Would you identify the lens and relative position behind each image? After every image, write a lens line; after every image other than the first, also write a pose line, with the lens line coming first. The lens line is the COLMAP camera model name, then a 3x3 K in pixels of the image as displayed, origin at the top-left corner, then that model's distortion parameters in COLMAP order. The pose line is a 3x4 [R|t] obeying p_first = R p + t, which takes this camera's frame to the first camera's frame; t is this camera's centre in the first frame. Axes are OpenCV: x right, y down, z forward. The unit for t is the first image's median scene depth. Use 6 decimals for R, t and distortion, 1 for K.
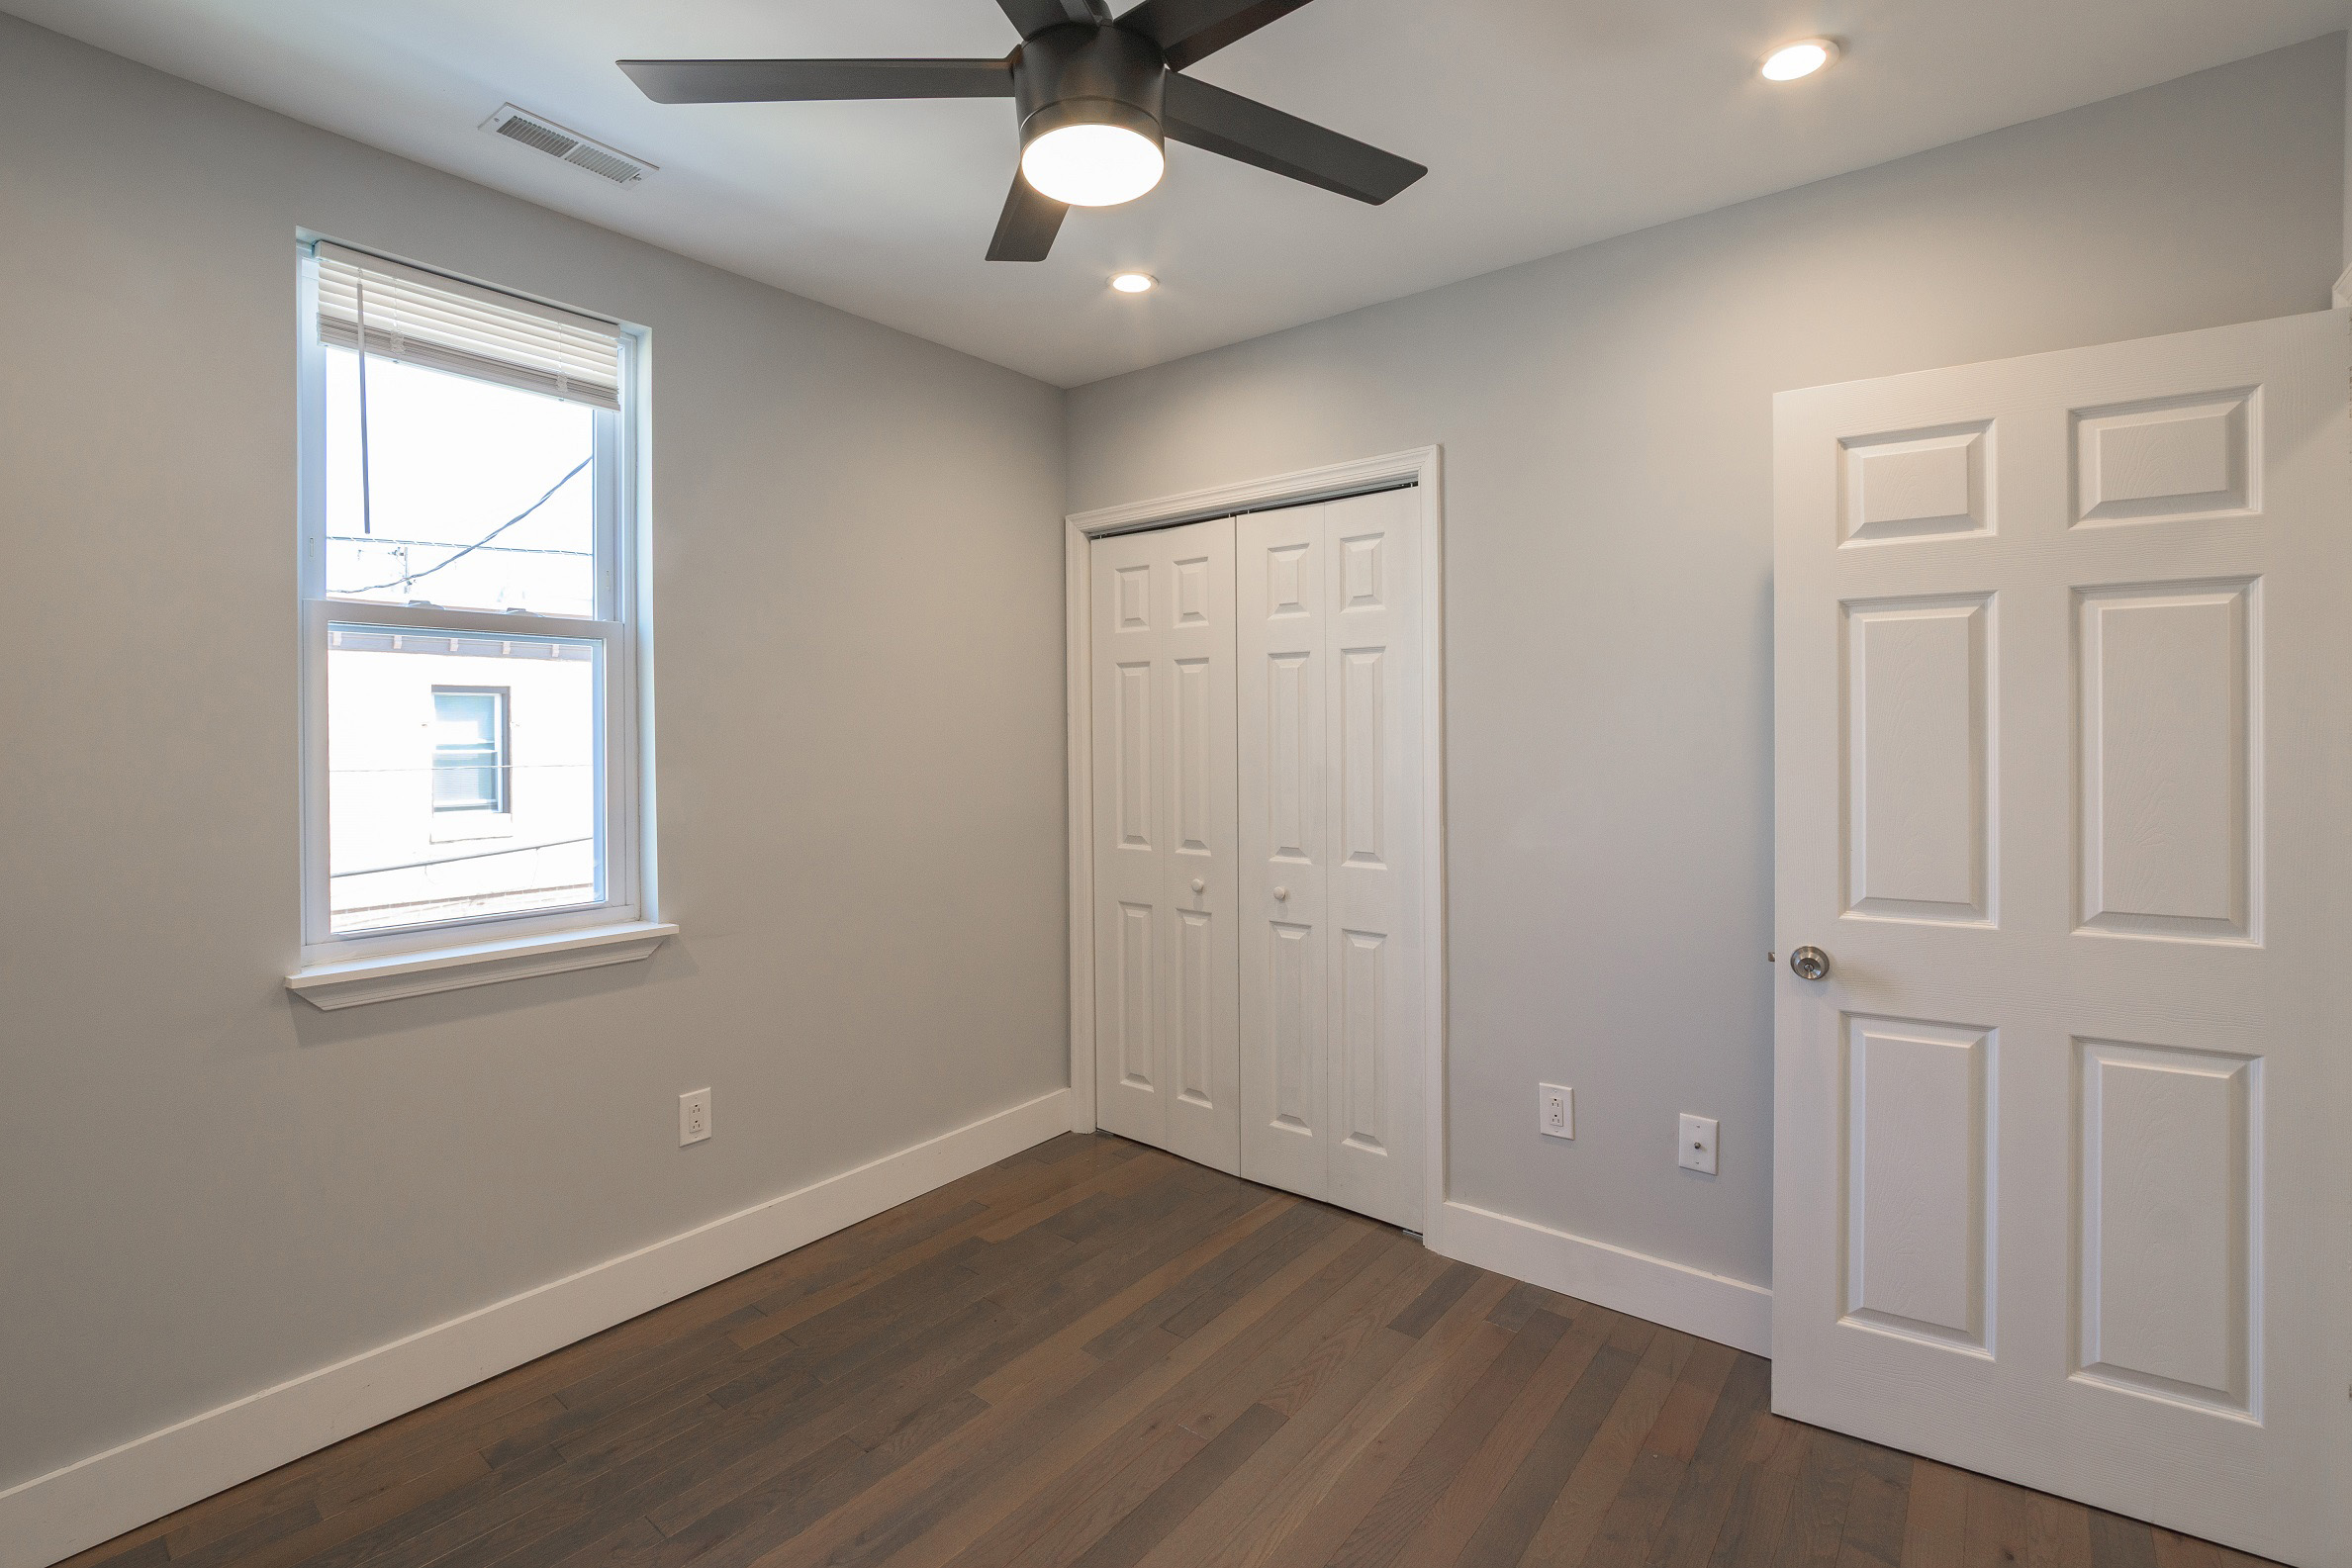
lens RADIAL K [[1075.2, 0, 1168.0], [0, 1075.2, 783.2], [0, 0, 1]] dist [-0.014444, 0.004154]
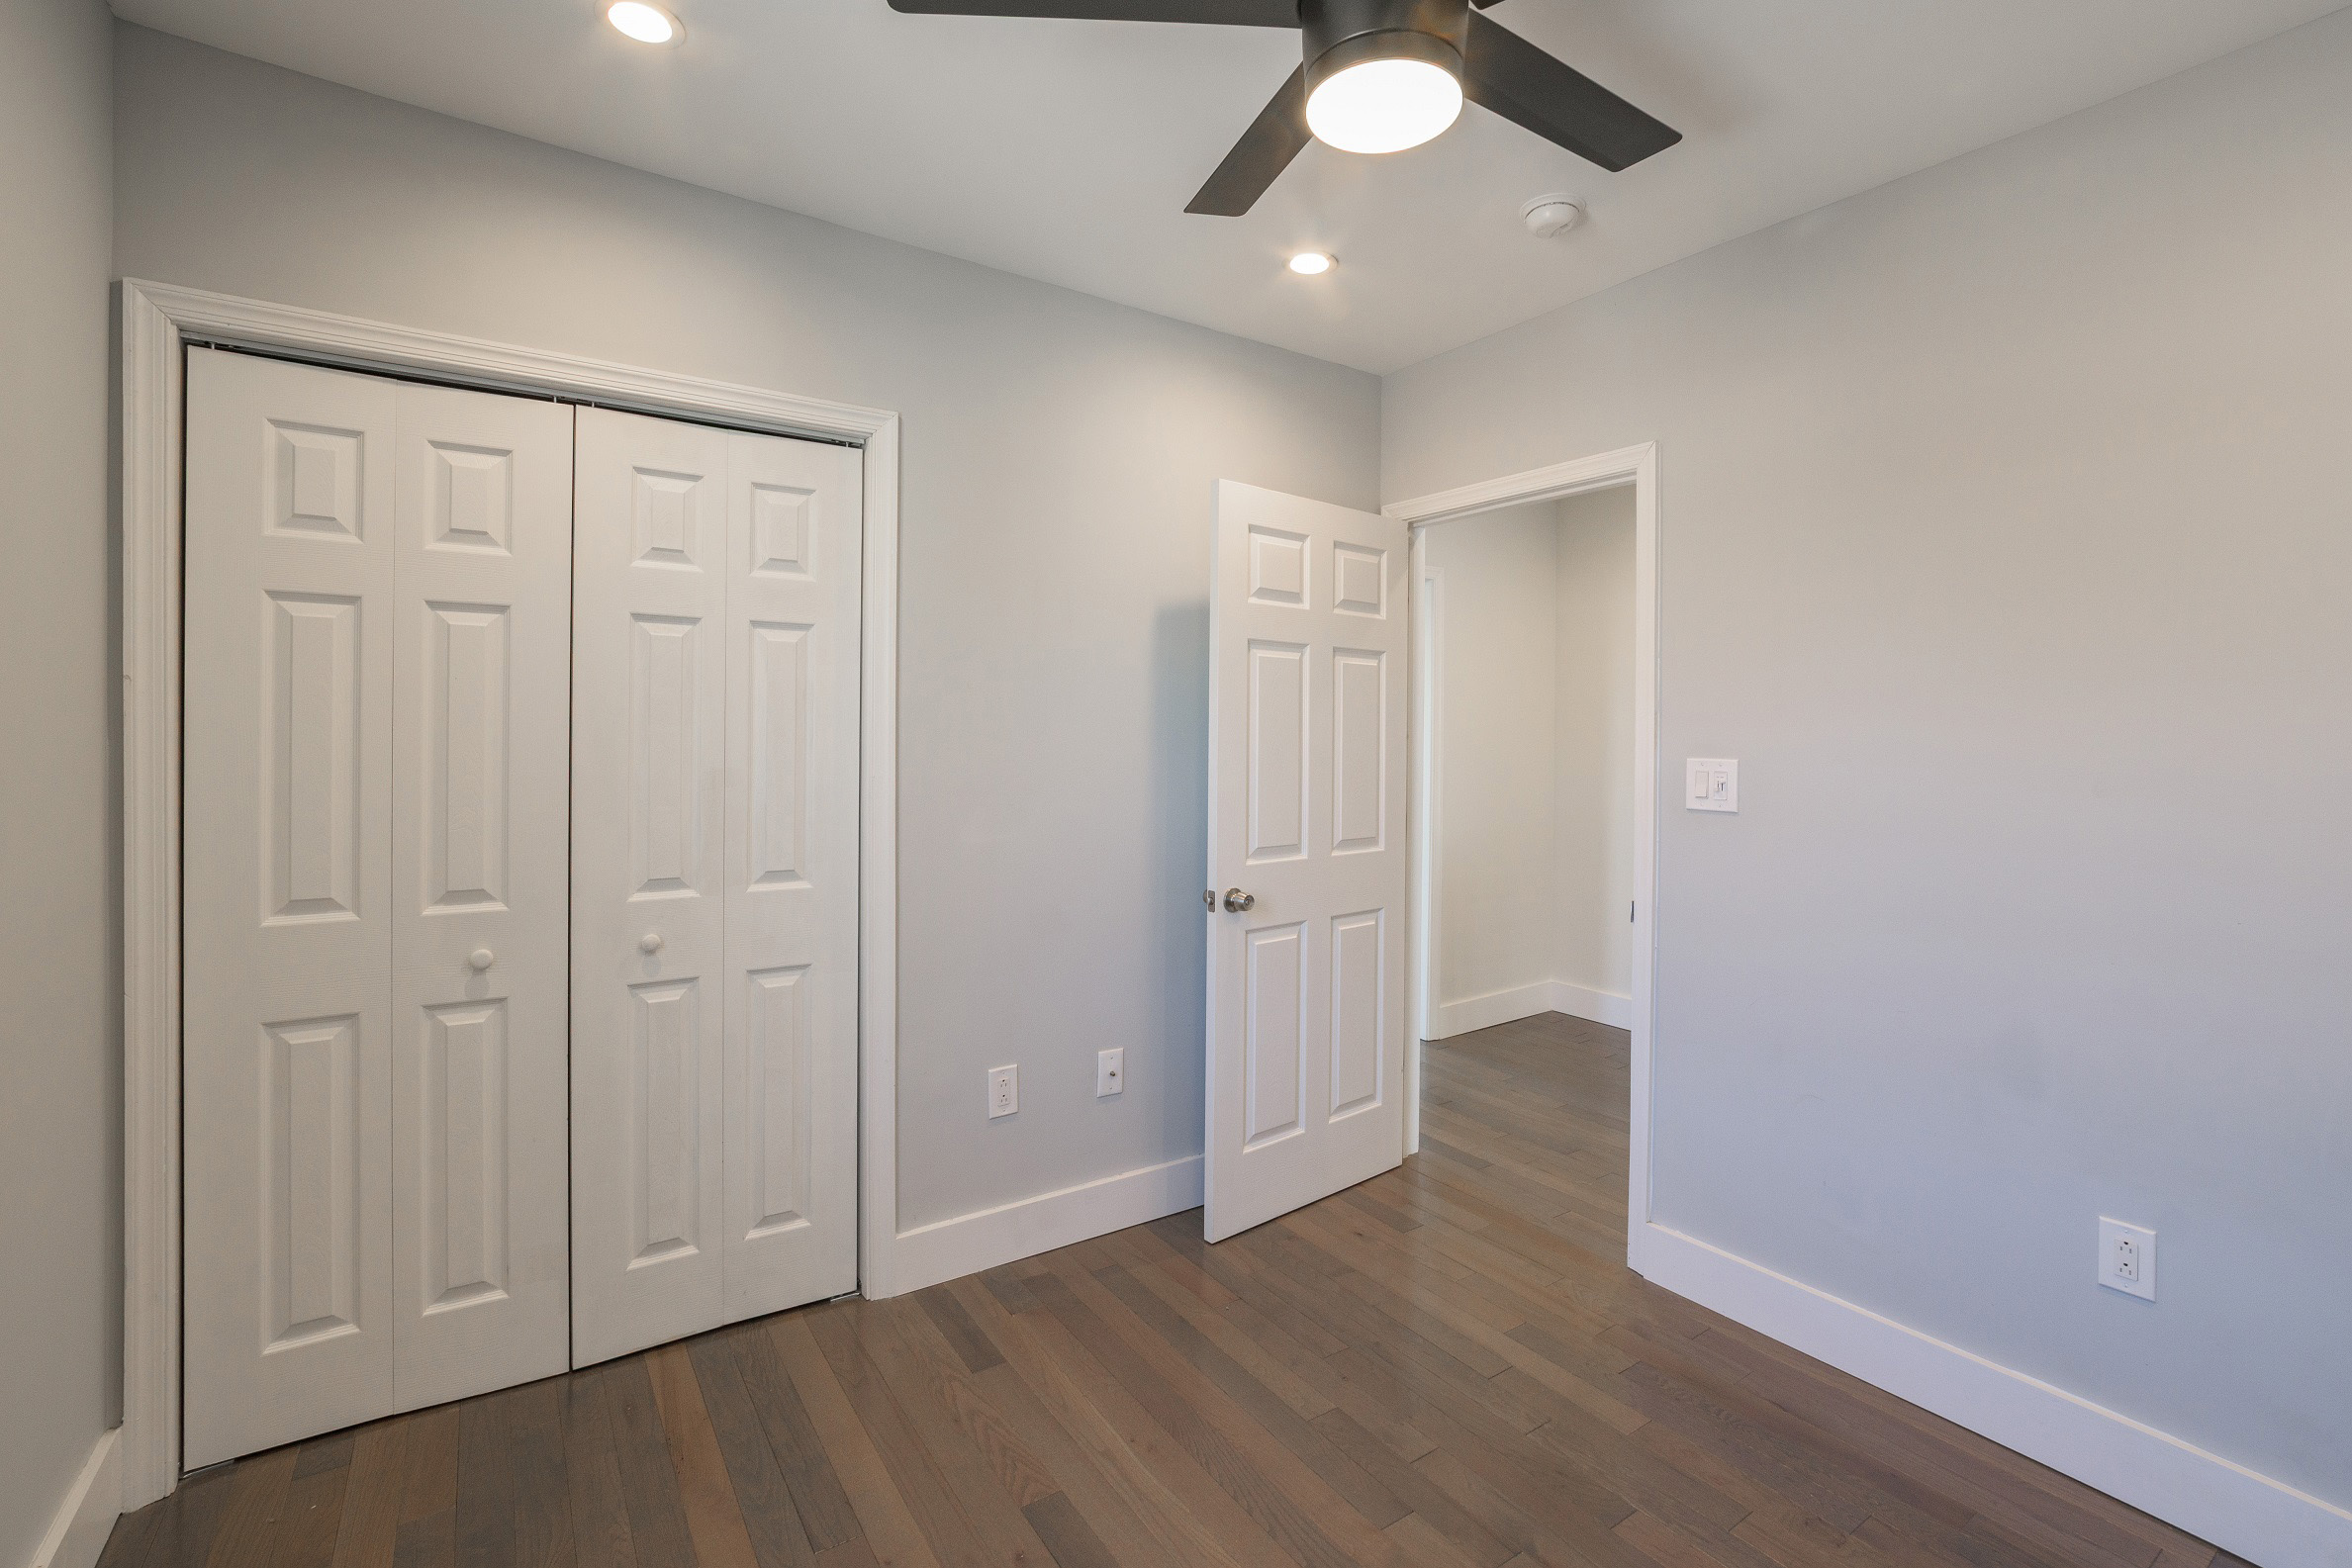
lens RADIAL K [[1075.2, 0, 1192.4], [0, 1075.2, 771.9], [0, 0, 1]] dist [-0.014444, 0.004154]
pose [[0.276674, -0.026519, 0.960598, -0.528203], [0.031211, 0.999340, 0.018599, -0.017117], [-0.960457, 0.024835, 0.277319, 0.475274]]
